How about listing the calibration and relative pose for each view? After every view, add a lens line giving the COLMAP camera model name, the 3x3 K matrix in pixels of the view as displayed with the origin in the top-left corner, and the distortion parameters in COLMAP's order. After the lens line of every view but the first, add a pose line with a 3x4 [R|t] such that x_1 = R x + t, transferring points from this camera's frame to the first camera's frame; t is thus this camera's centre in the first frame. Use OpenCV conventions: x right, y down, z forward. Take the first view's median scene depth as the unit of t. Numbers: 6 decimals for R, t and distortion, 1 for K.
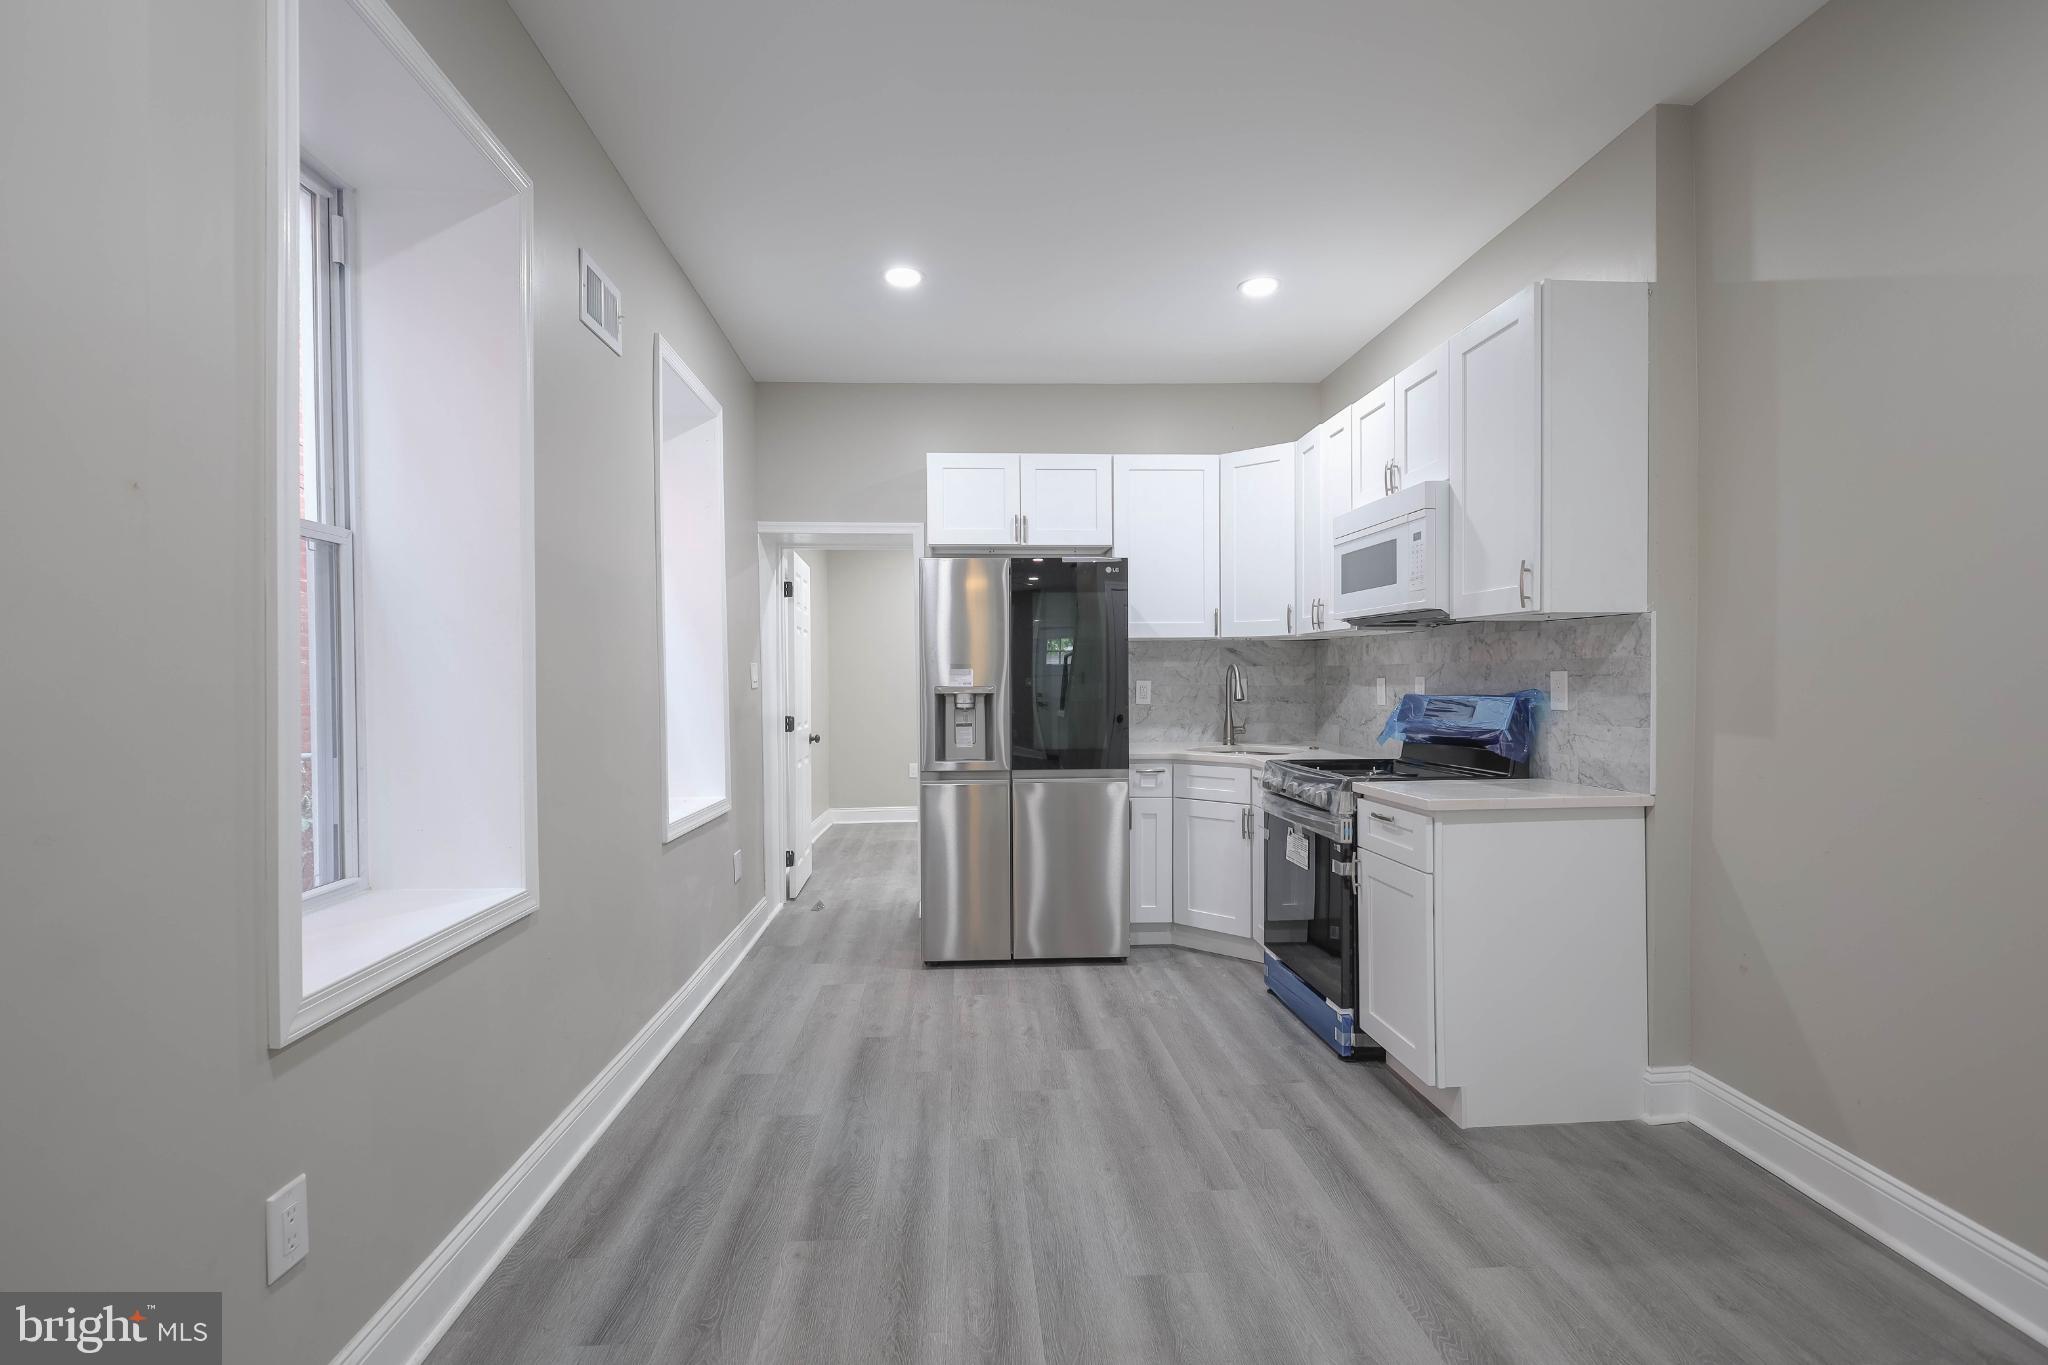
lens RADIAL K [[959.0, 0, 1026.9], [0, 959.0, 685.5], [0, 0, 1]] dist [-0.001115, -0.000226]
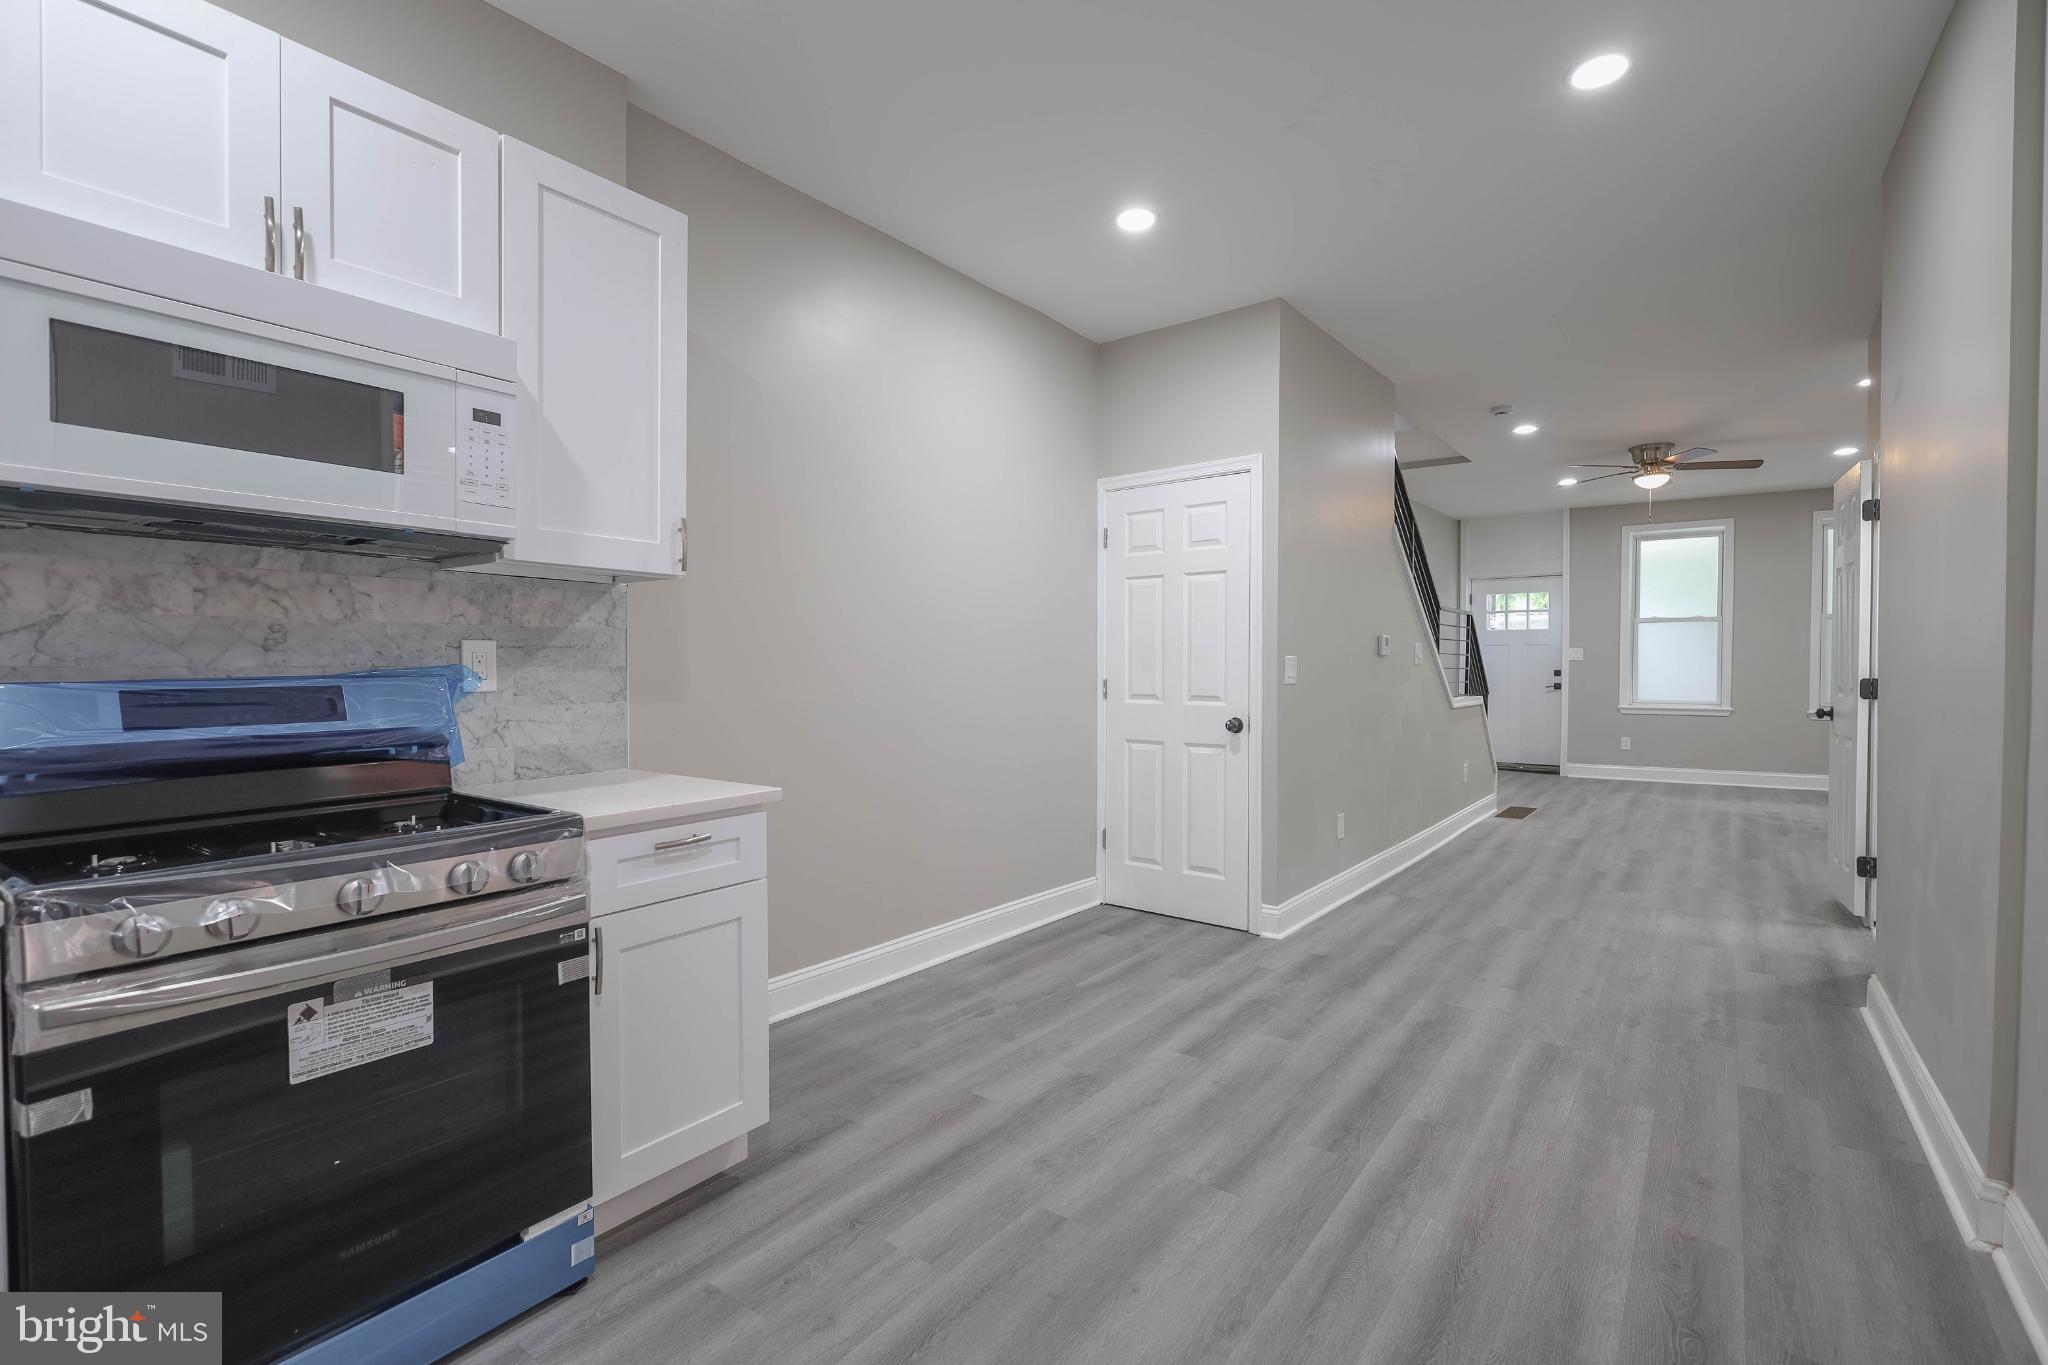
lens RADIAL K [[959.0, 0, 1018.0], [0, 959.0, 683.4], [0, 0, 1]] dist [-0.001115, -0.000226]
pose [[-0.762301, -0.010931, 0.647130, -0.284210], [0.007174, 0.999653, 0.025337, 0.003042], [-0.647182, 0.023957, -0.761959, 1.395597]]
